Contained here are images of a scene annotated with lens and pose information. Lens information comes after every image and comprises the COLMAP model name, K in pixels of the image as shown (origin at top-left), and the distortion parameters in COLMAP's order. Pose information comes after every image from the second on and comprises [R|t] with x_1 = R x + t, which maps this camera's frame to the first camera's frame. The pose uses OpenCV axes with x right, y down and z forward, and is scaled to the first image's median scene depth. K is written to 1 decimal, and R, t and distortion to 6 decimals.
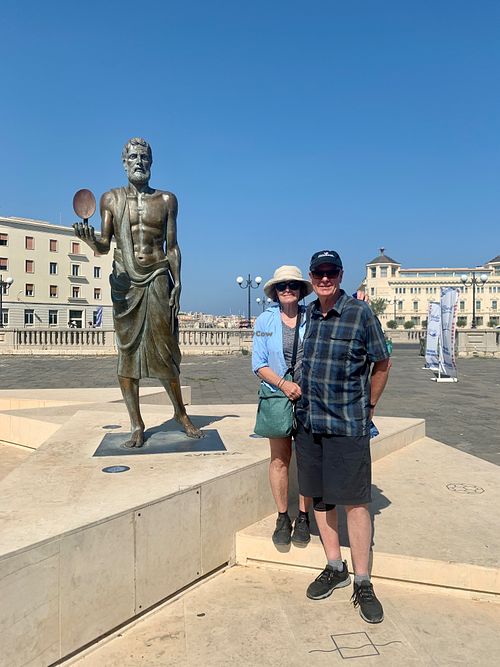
lens RADIAL K [[502.5, 0, 248.2], [0, 502.5, 332.7], [0, 0, 1]] dist [0.006274, -0.020191]
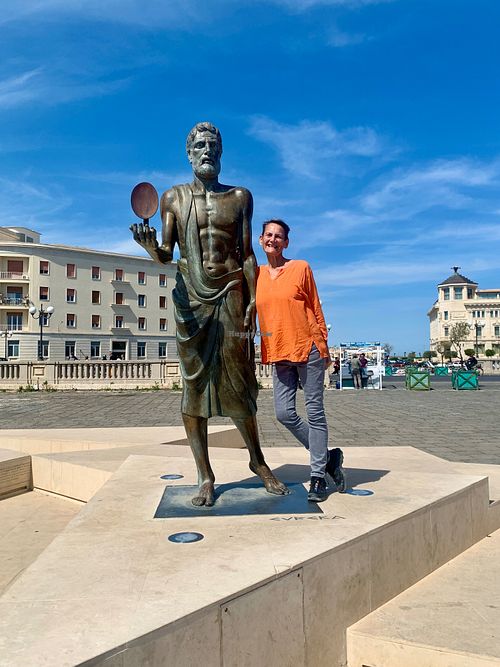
lens RADIAL K [[553.0, 0, 248.3], [0, 553.0, 330.9], [0, 0, 1]] dist [0.012113, -0.046368]
pose [[0.995029, -0.015892, -0.098309, -0.065224], [0.009905, 0.998083, -0.061096, 0.007698], [0.099092, 0.059818, 0.993279, 0.124592]]
